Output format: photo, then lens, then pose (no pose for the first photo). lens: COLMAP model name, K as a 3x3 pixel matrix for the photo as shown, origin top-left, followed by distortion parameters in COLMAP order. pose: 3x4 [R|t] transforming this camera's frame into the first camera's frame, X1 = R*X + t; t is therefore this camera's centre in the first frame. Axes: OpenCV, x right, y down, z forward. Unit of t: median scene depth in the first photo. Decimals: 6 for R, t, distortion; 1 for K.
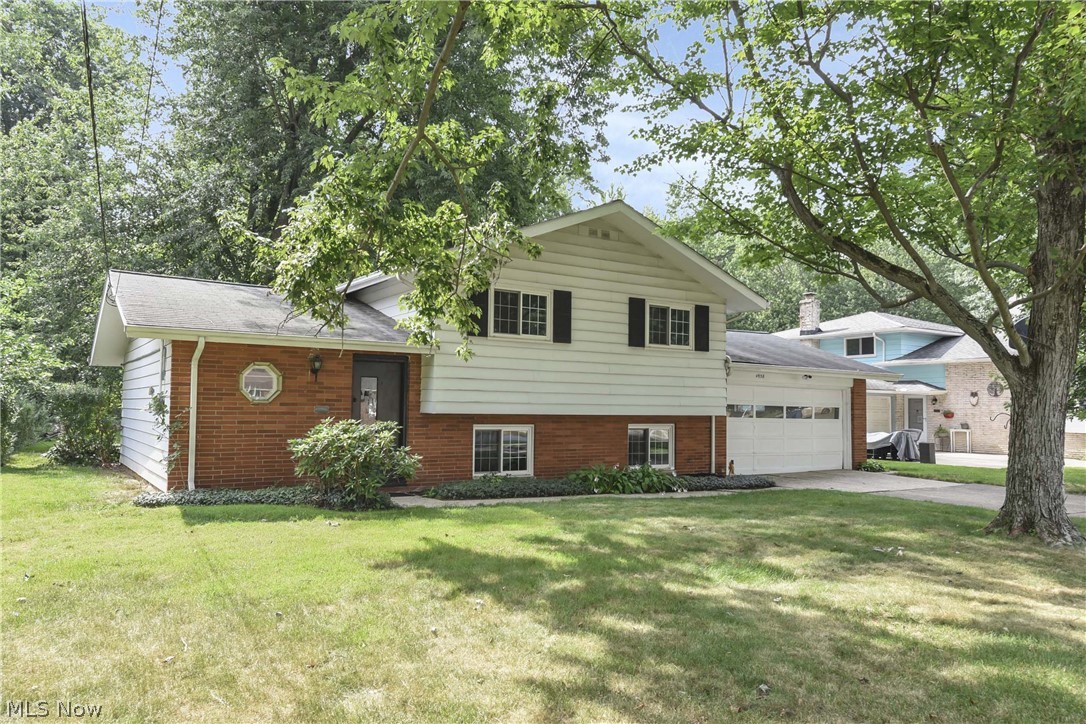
lens RADIAL K [[774.4, 0, 533.3], [0, 774.4, 373.9], [0, 0, 1]] dist [0.009304, 0.000395]
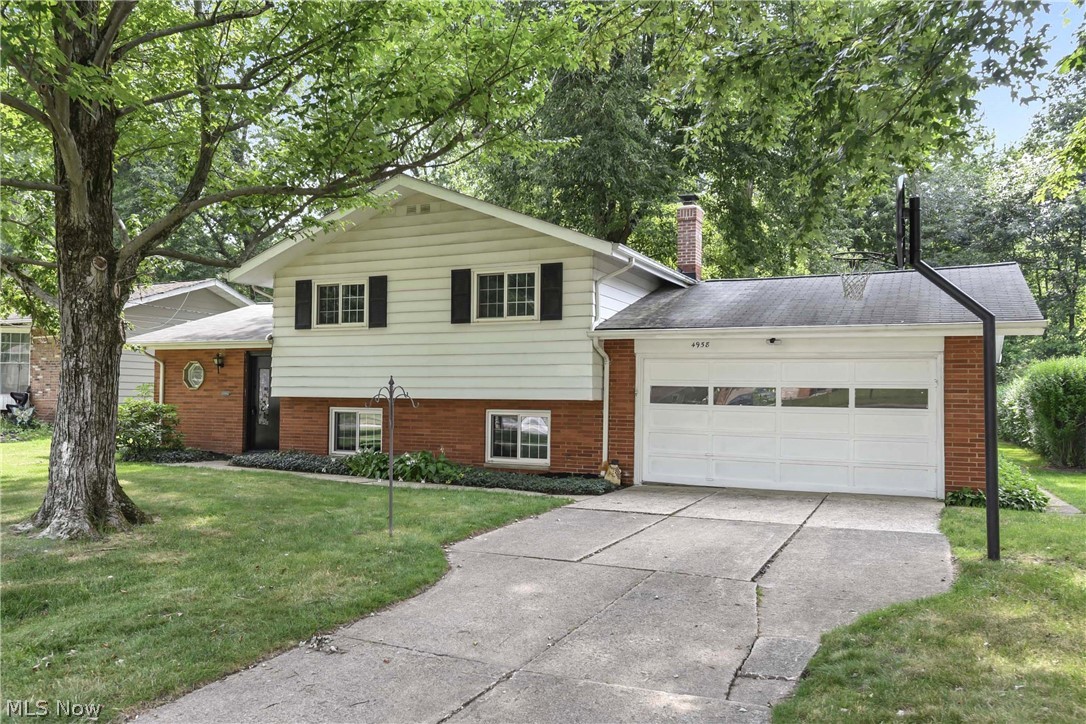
lens RADIAL K [[799.4, 0, 551.0], [0, 799.4, 375.3], [0, 0, 1]] dist [0.023010, -0.000672]
pose [[0.533202, -0.027709, -0.845534, 0.981113], [0.035859, 0.999305, -0.010135, 0.038794], [0.845227, -0.024916, 0.533826, 0.592954]]
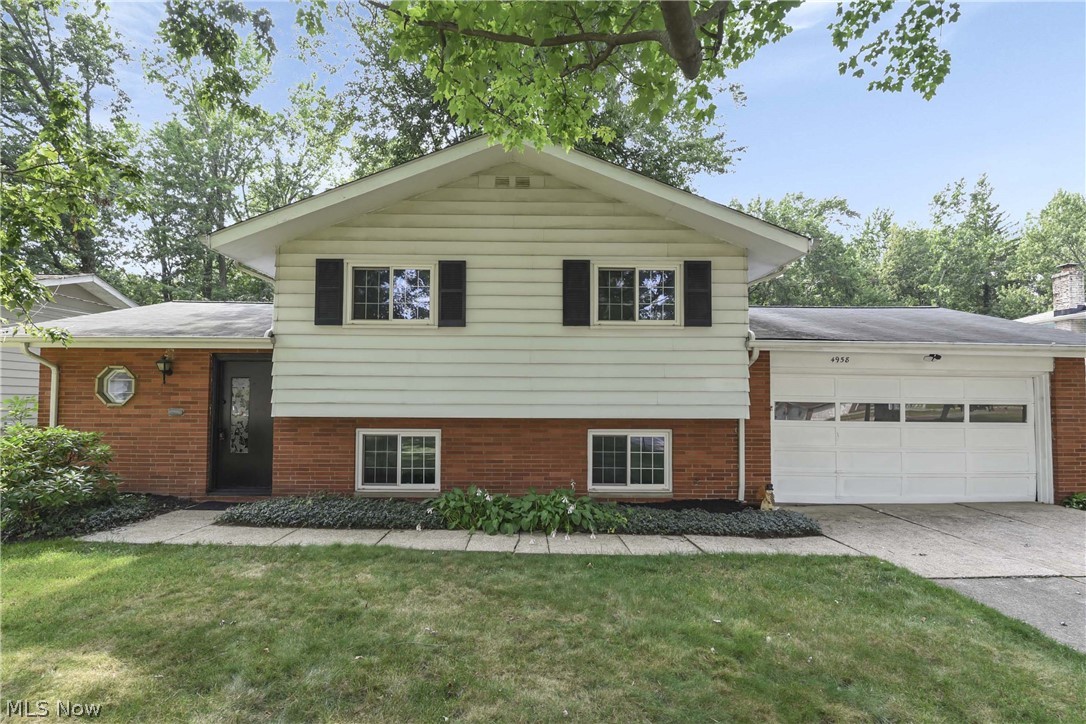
lens RADIAL K [[491.7, 0, 548.6], [0, 491.7, 383.2], [0, 0, 1]] dist [-0.004403, -0.007532]
pose [[0.844692, -0.026878, -0.534577, 0.362457], [0.029153, 0.999566, -0.004194, 0.020914], [0.534458, -0.012042, 0.845109, 0.592289]]
